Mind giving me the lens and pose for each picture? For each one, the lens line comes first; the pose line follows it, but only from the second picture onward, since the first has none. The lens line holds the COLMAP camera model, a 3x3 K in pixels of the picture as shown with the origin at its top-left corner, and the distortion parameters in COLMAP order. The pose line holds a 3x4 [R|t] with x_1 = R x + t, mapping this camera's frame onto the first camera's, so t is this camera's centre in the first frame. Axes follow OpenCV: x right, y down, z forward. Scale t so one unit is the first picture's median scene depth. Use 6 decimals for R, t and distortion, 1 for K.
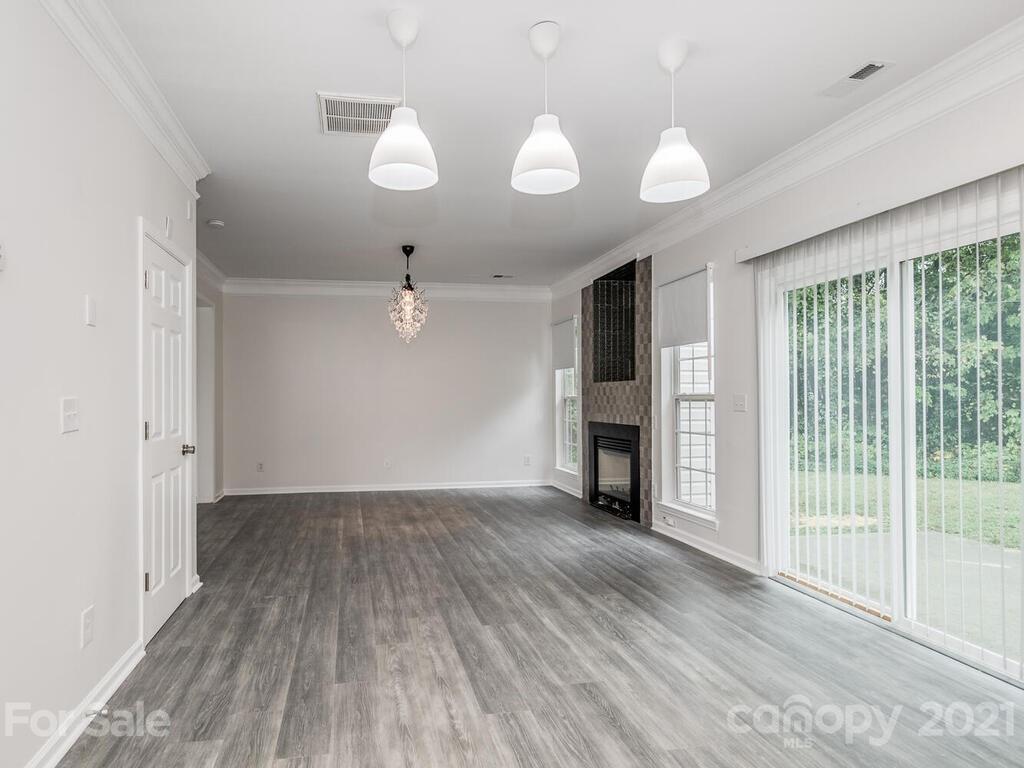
lens RADIAL K [[594.1, 0, 461.1], [0, 594.1, 387.4], [0, 0, 1]] dist [-0.006235, -0.002082]
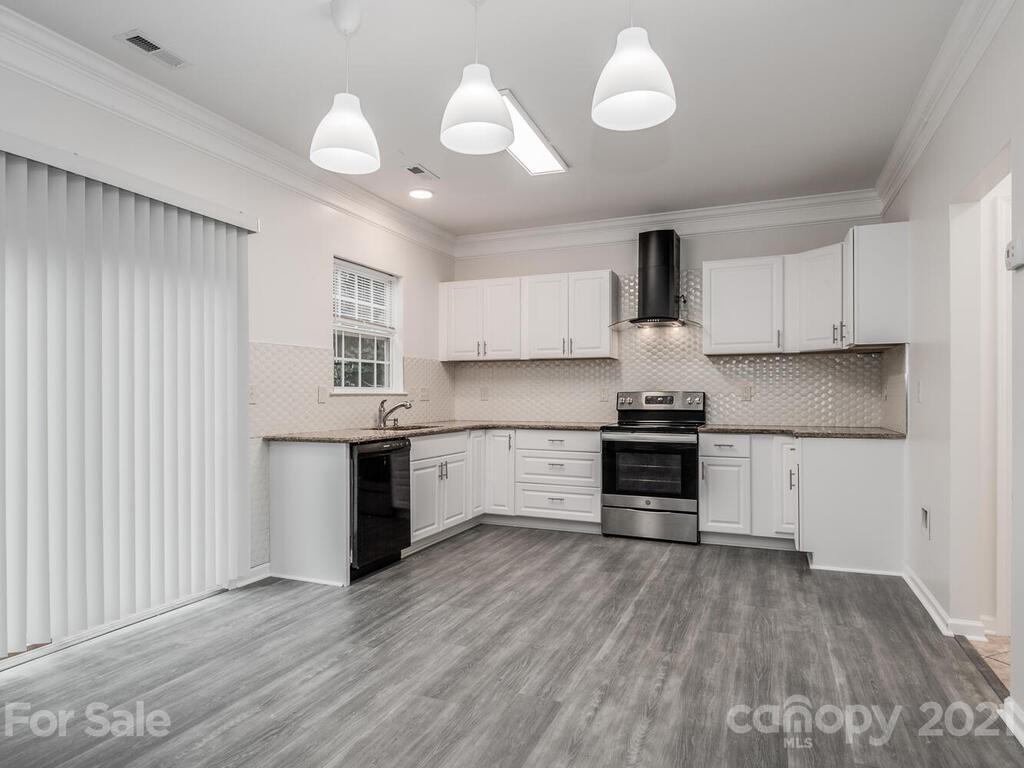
lens RADIAL K [[618.9, 0, 496.9], [0, 618.9, 398.8], [0, 0, 1]] dist [-0.011691, 0.000345]
pose [[-0.830268, 0.003060, 0.557356, -0.347212], [-0.003343, 0.999940, -0.010469, 0.051167], [-0.557355, -0.010556, -0.830207, 1.516707]]
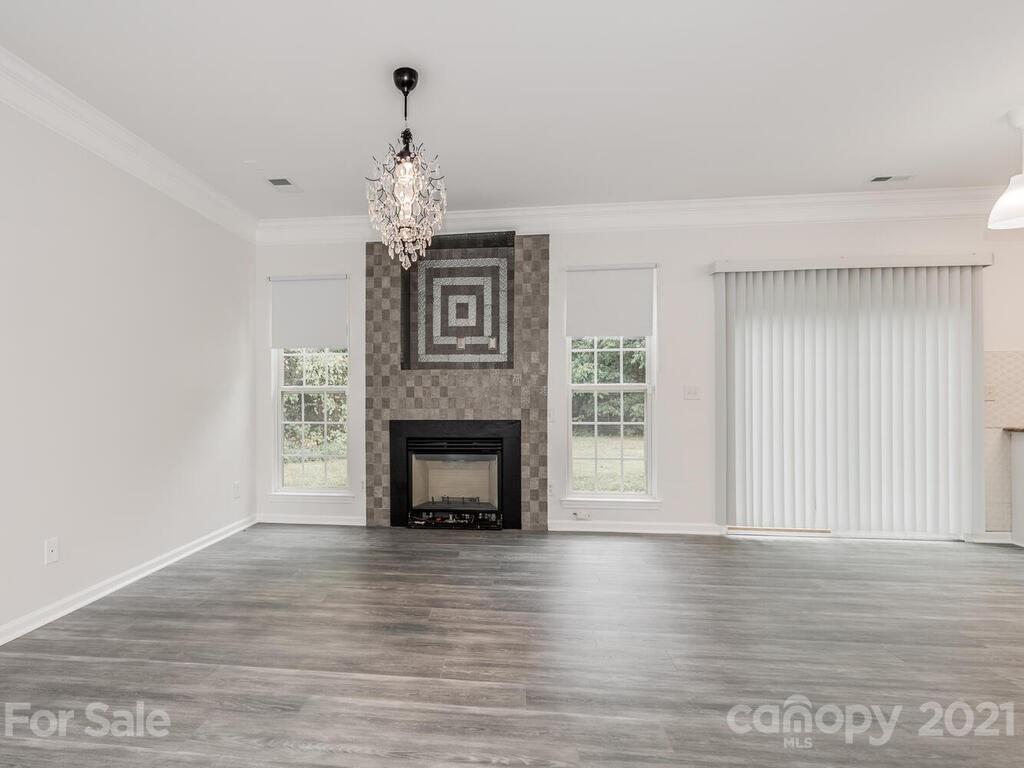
lens RADIAL K [[559.1, 0, 452.6], [0, 559.1, 395.2], [0, 0, 1]] dist [-0.015340, -0.001593]
pose [[0.305001, 0.005230, 0.952338, -1.034421], [-0.014600, 0.999893, -0.000816, 0.057843], [-0.952240, -0.013655, 0.305045, 1.638596]]
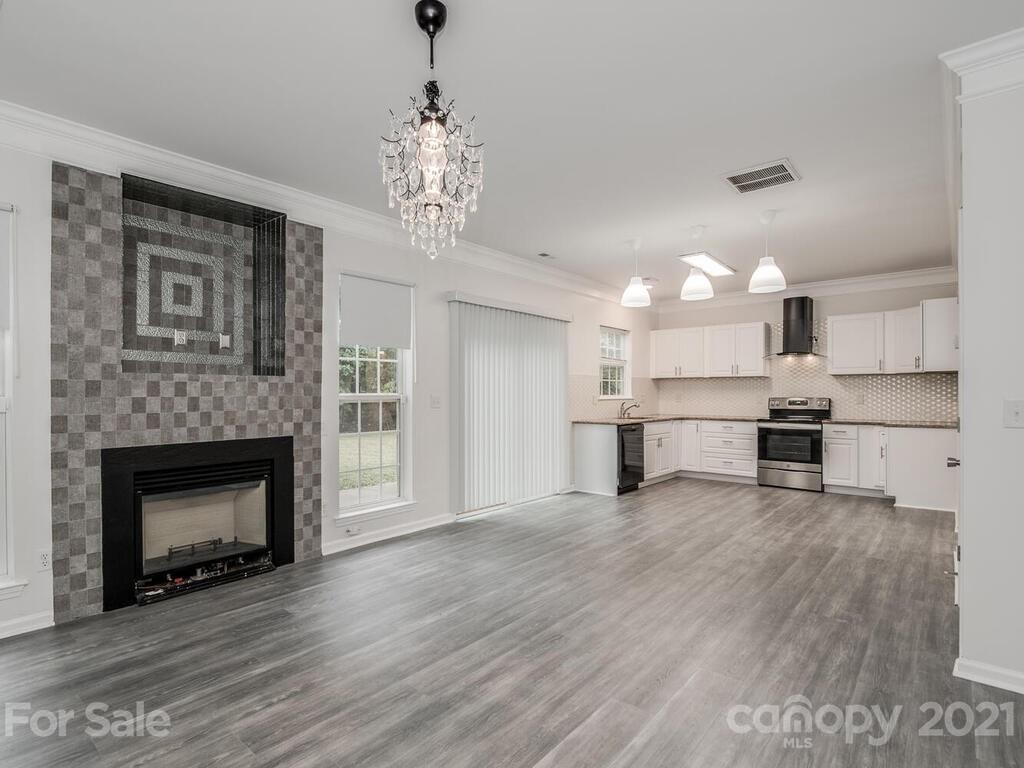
lens RADIAL K [[512.7, 0, 502.6], [0, 512.7, 396.1], [0, 0, 1]] dist [-0.012446, -0.002481]
pose [[-0.623846, 0.001917, 0.781545, -0.750446], [-0.008069, 0.999928, -0.008893, 0.033382], [-0.781506, -0.011854, -0.623785, 2.339301]]
